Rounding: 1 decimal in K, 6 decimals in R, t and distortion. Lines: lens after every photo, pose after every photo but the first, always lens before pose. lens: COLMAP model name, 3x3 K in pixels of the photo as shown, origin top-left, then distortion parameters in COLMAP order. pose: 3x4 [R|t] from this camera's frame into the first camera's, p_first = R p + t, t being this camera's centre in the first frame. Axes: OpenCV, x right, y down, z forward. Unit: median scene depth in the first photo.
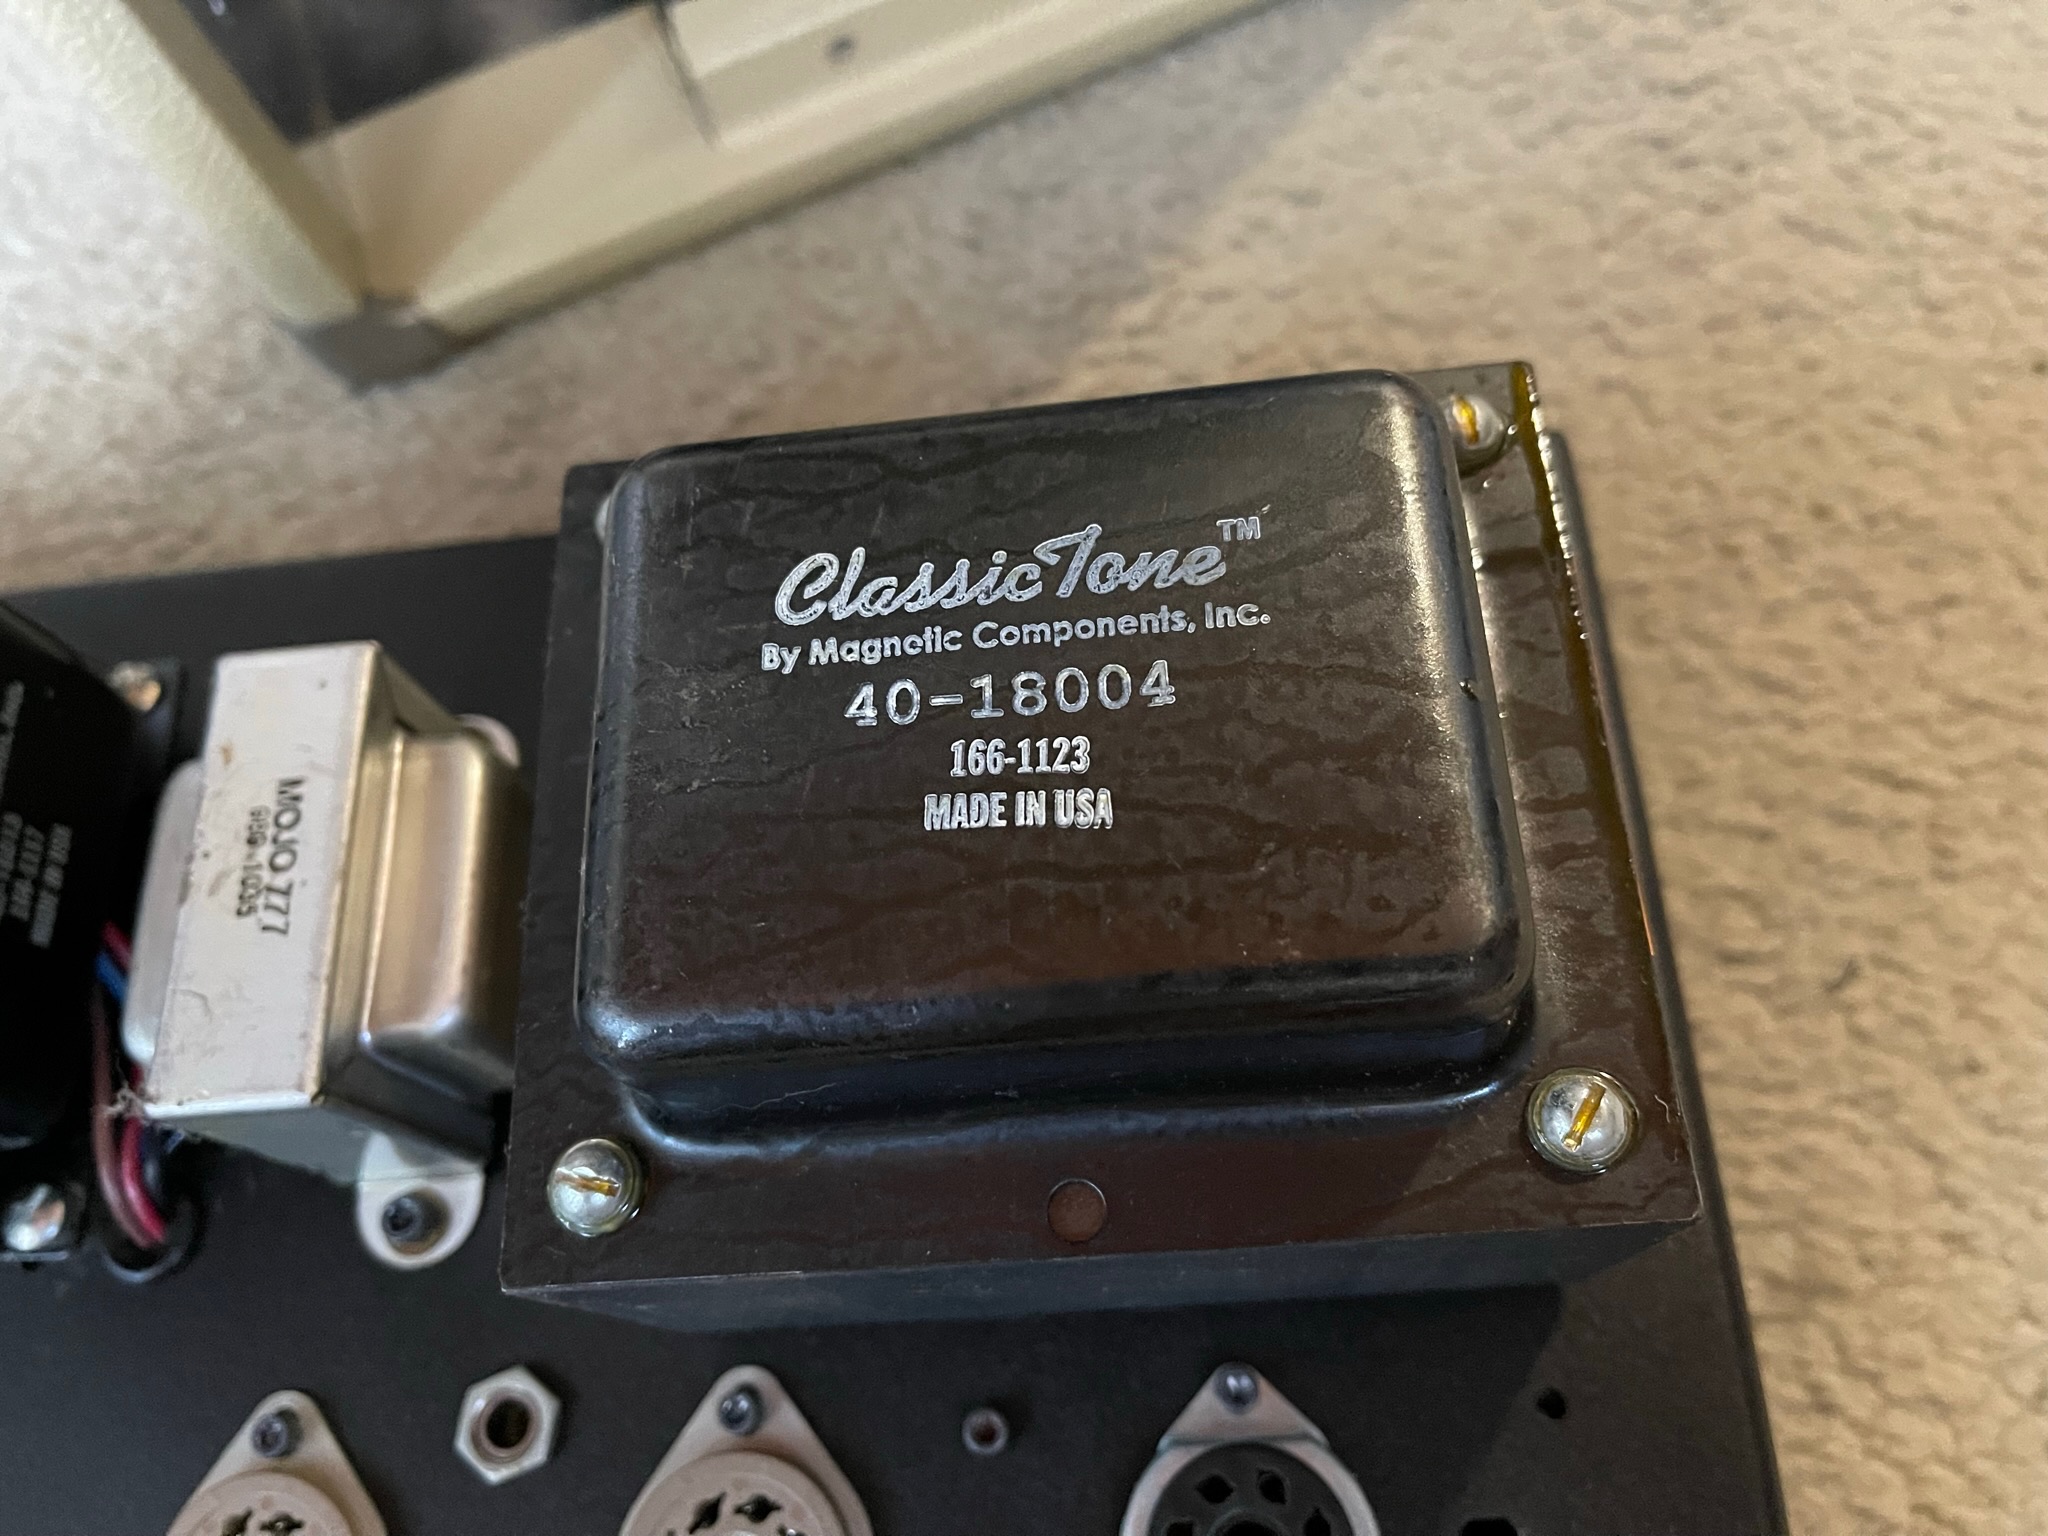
lens RADIAL K [[1526.7, 0, 1020.2], [0, 1526.7, 755.5], [0, 0, 1]] dist [0.113178, -0.168283]
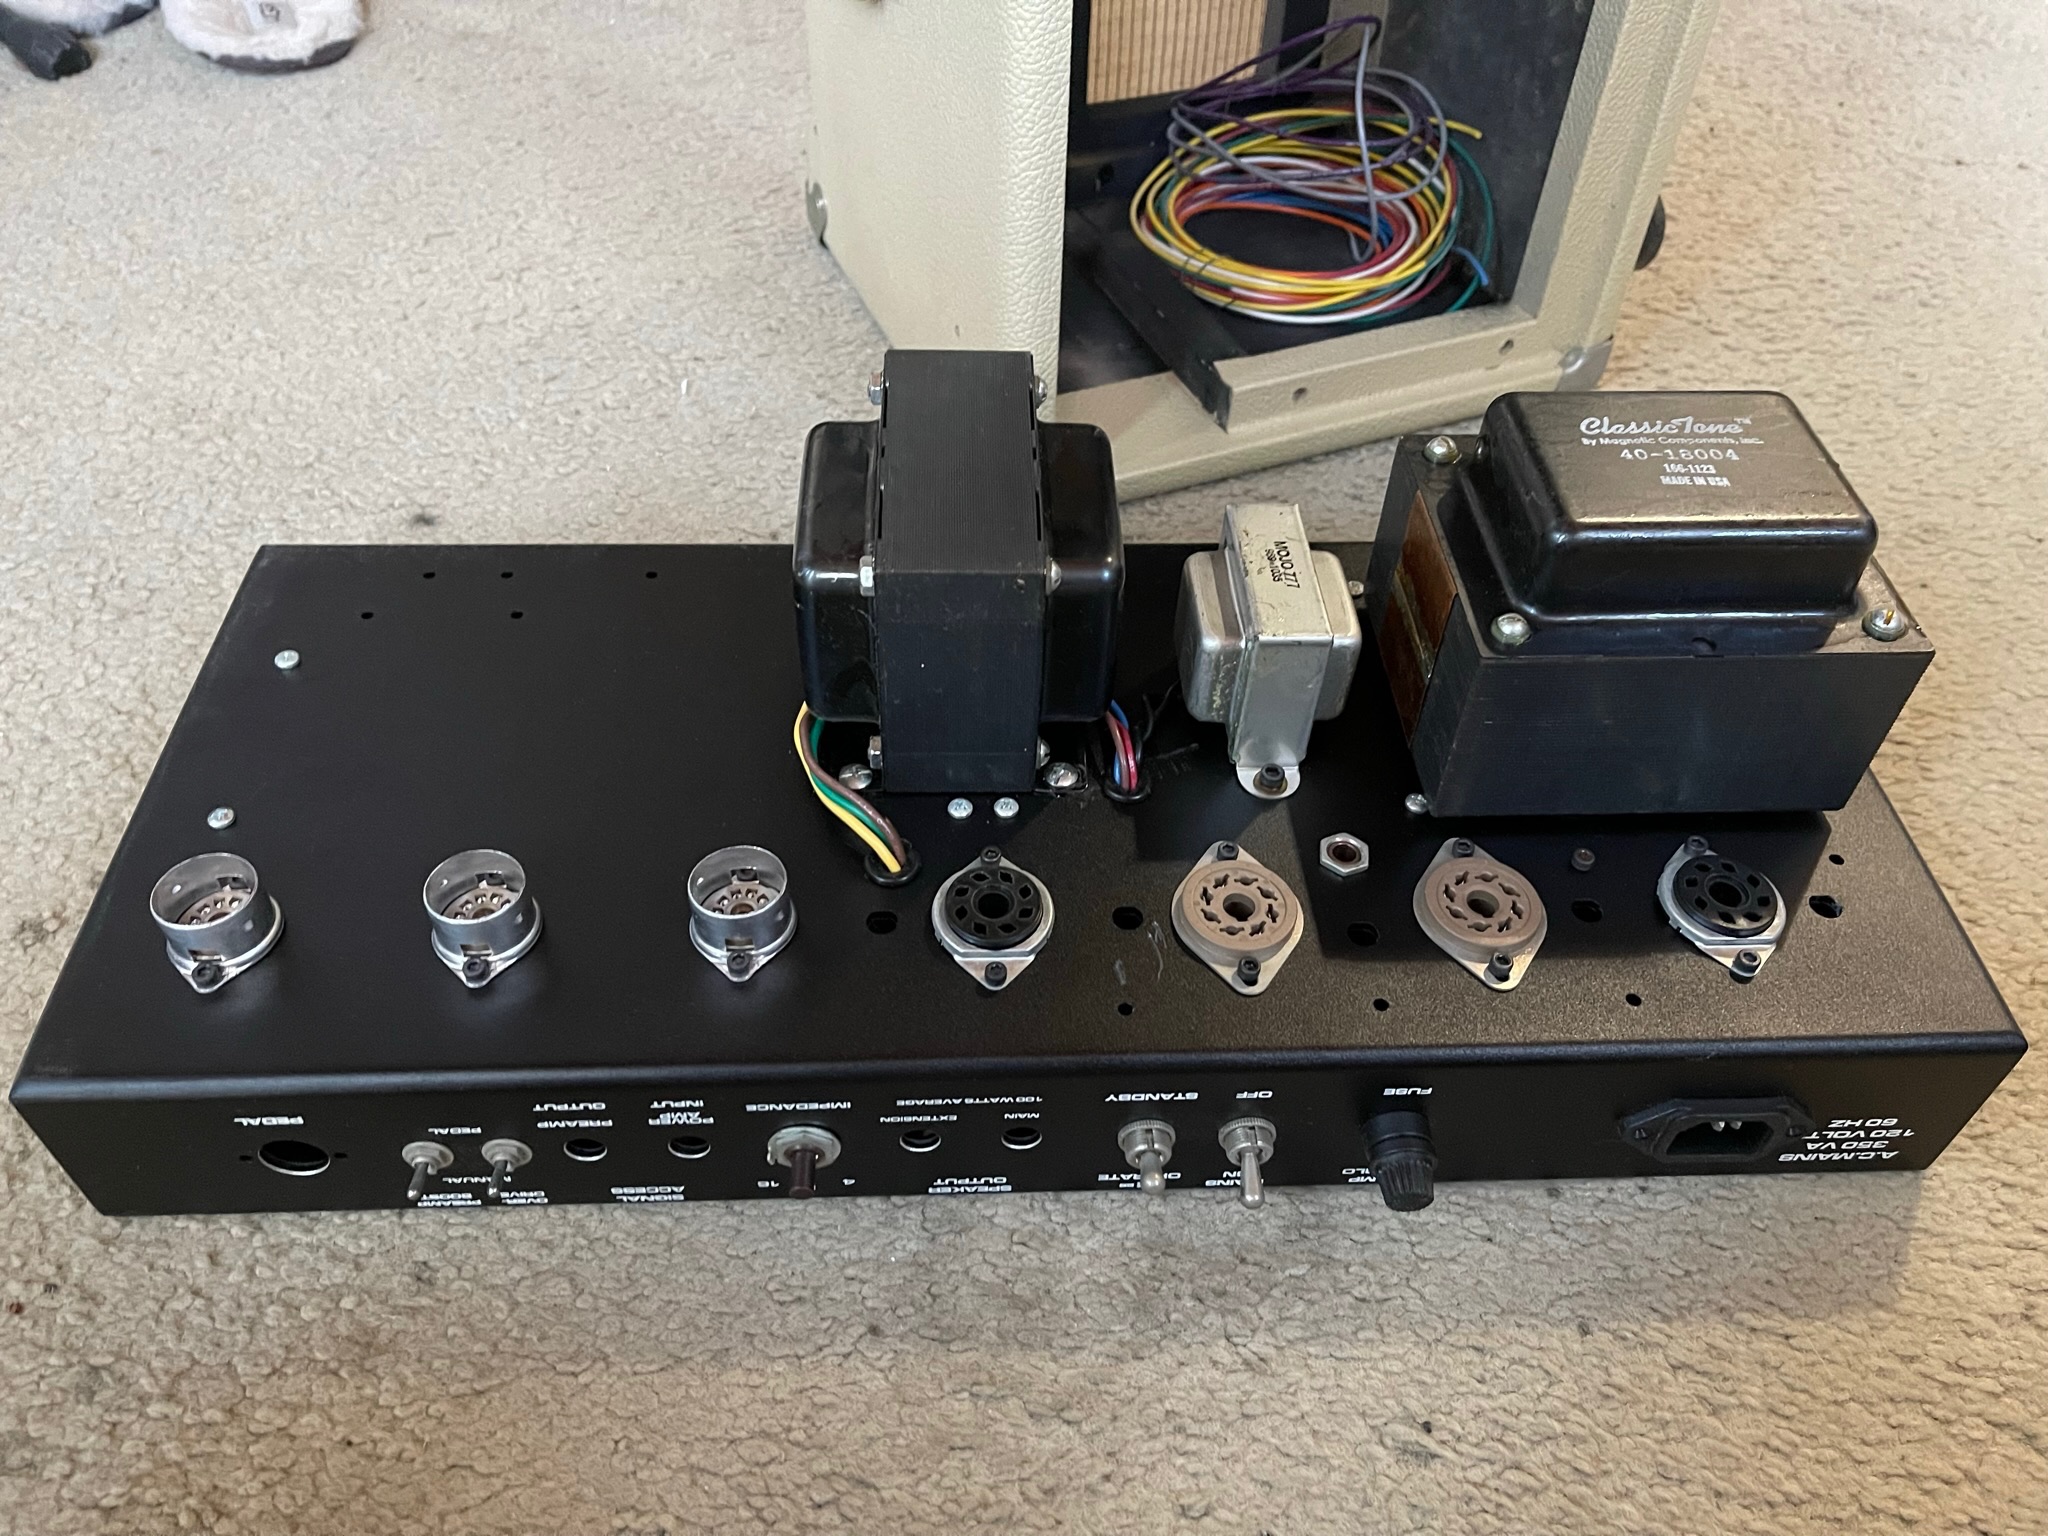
lens RADIAL K [[1526.7, 0, 1020.2], [0, 1526.7, 755.5], [0, 0, 1]] dist [0.113178, -0.168283]
pose [[0.986744, 0.109039, 0.120192, -1.443274], [-0.056159, 0.924311, -0.377486, 1.571744], [-0.152256, 0.365733, 0.918182, -1.201981]]
